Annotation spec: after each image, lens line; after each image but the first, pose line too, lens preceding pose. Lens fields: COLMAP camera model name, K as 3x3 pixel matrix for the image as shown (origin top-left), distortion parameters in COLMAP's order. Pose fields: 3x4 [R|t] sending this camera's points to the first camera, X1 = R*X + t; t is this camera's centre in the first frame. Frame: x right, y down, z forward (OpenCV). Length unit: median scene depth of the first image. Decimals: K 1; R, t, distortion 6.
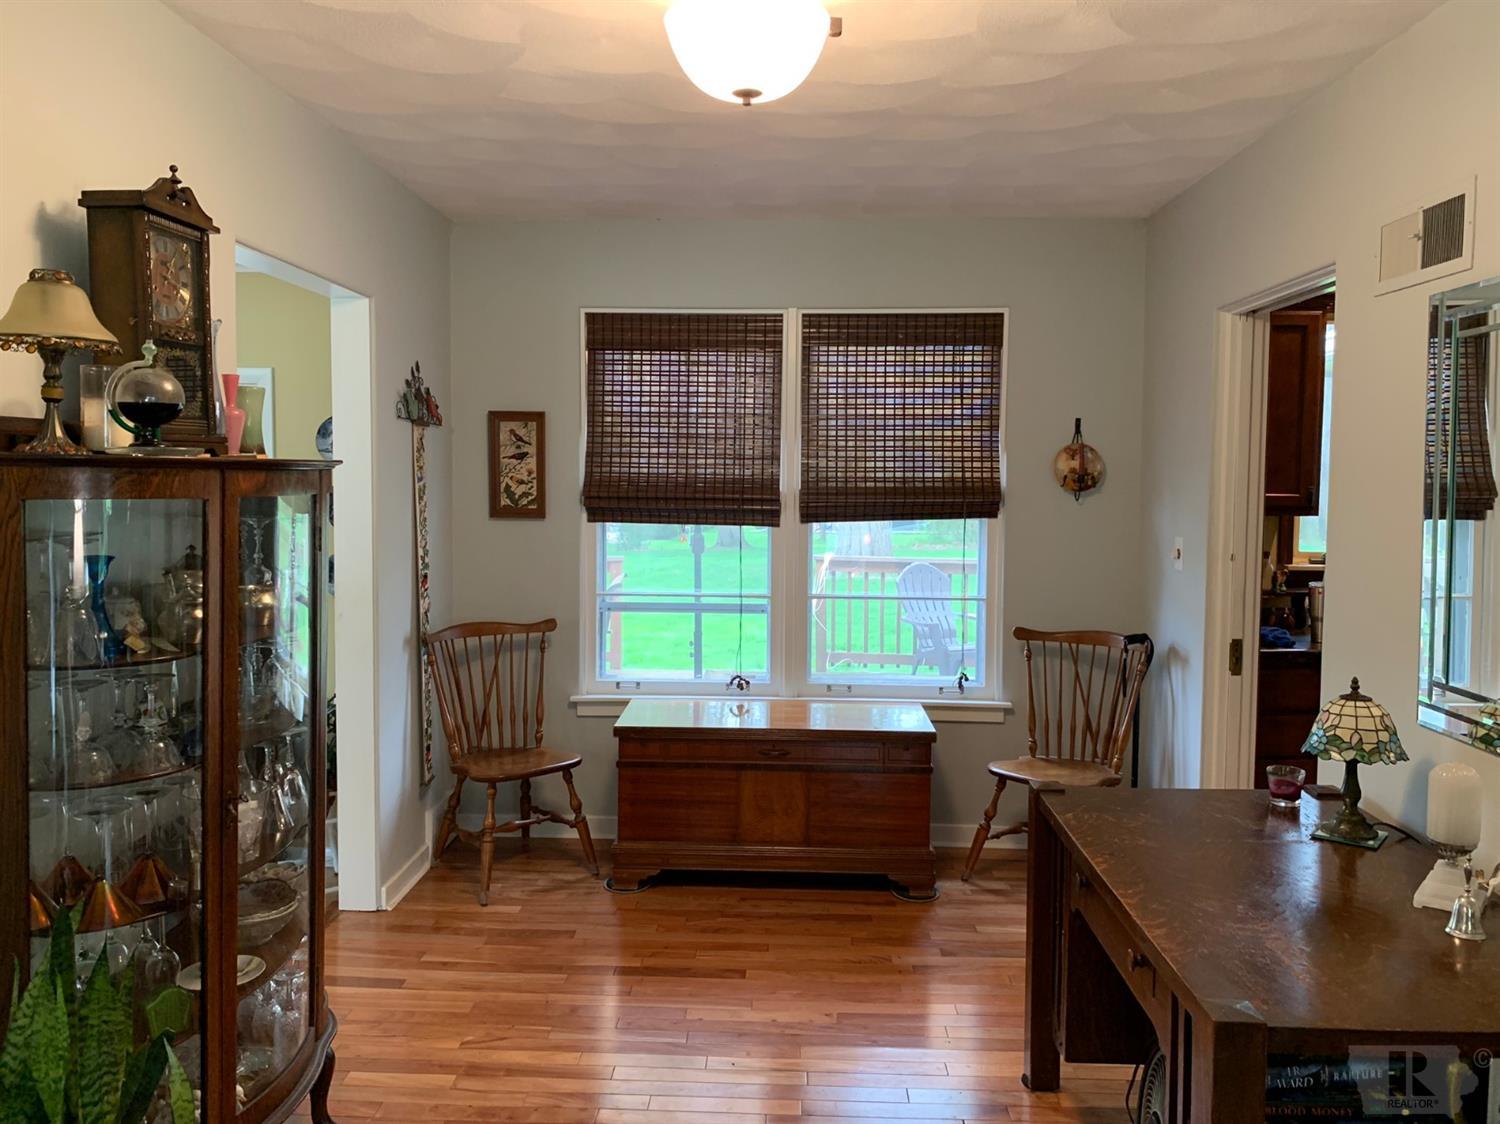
lens RADIAL K [[1149.1, 0, 740.7], [0, 1149.1, 562.8], [0, 0, 1]] dist [0.044855, -0.055866]
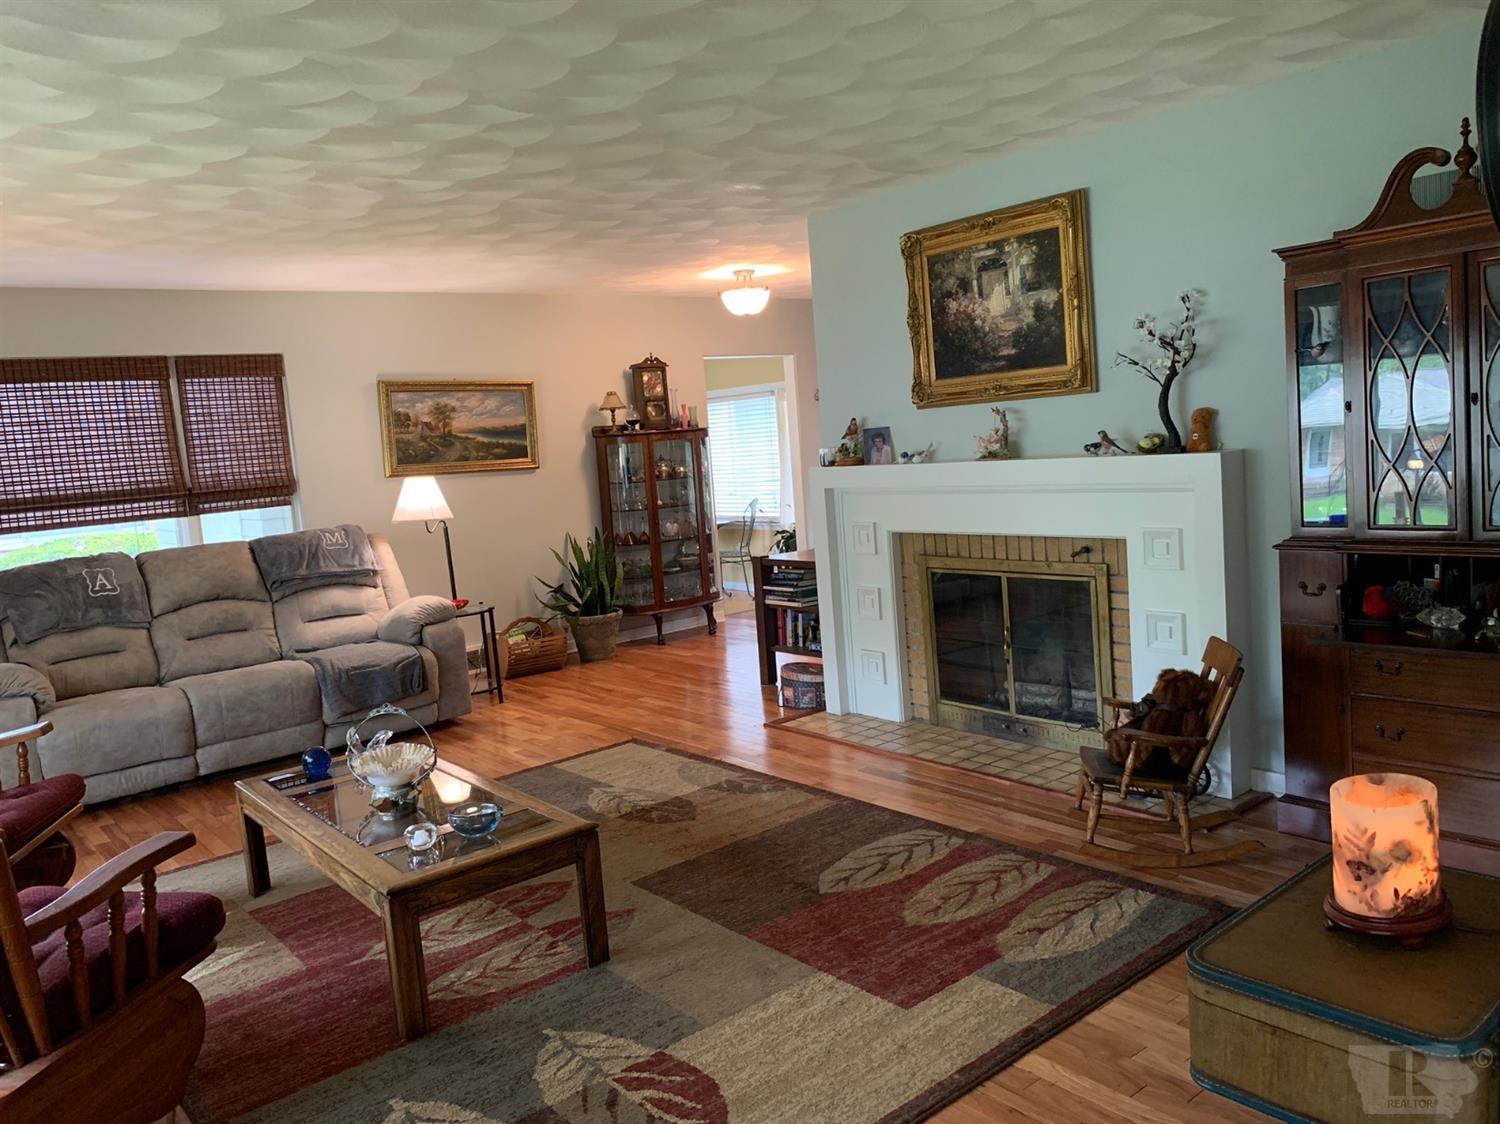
lens RADIAL K [[1149.1, 0, 750.7], [0, 1149.1, 554.5], [0, 0, 1]] dist [0.044855, -0.055866]
pose [[0.640818, 0.032838, -0.766991, 1.534962], [0.027970, 0.997423, 0.066073, 0.041009], [0.767183, -0.063793, 0.638248, -0.687975]]
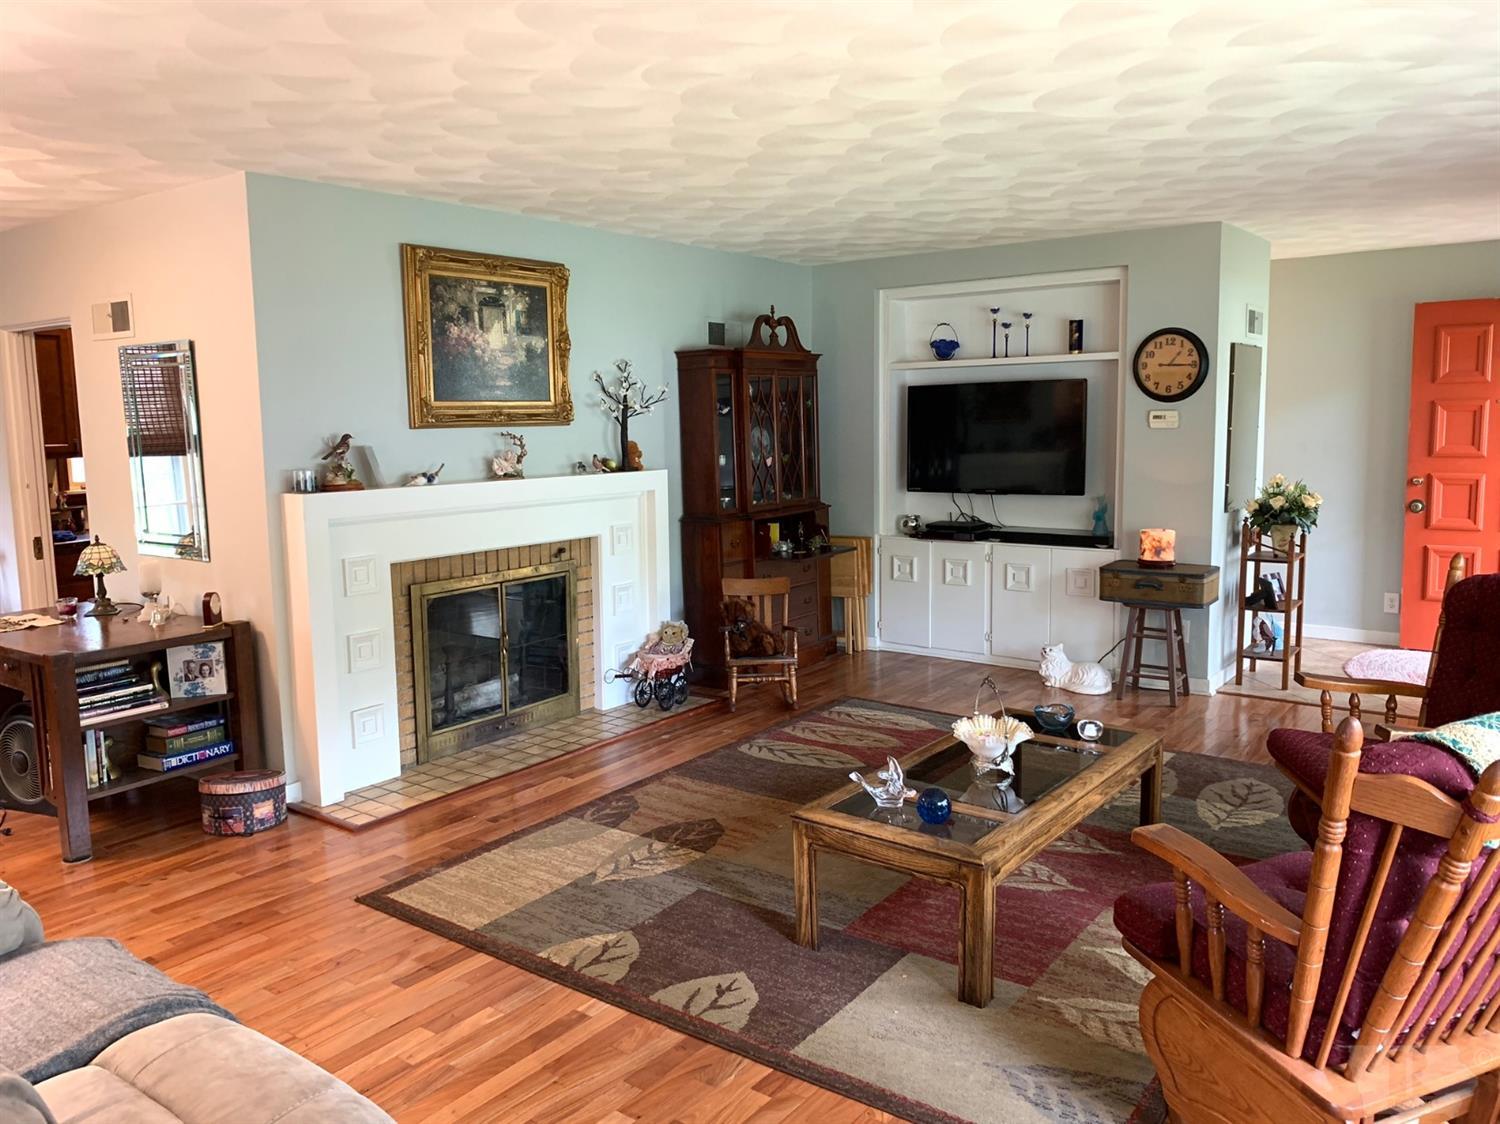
lens RADIAL K [[1149.1, 0, 734.2], [0, 1149.1, 565.8], [0, 0, 1]] dist [0.044855, -0.055866]
pose [[0.576814, -0.116077, 0.808586, -0.310022], [0.068467, 0.993239, 0.093744, 0.019705], [-0.814001, 0.001288, 0.580862, -0.702716]]
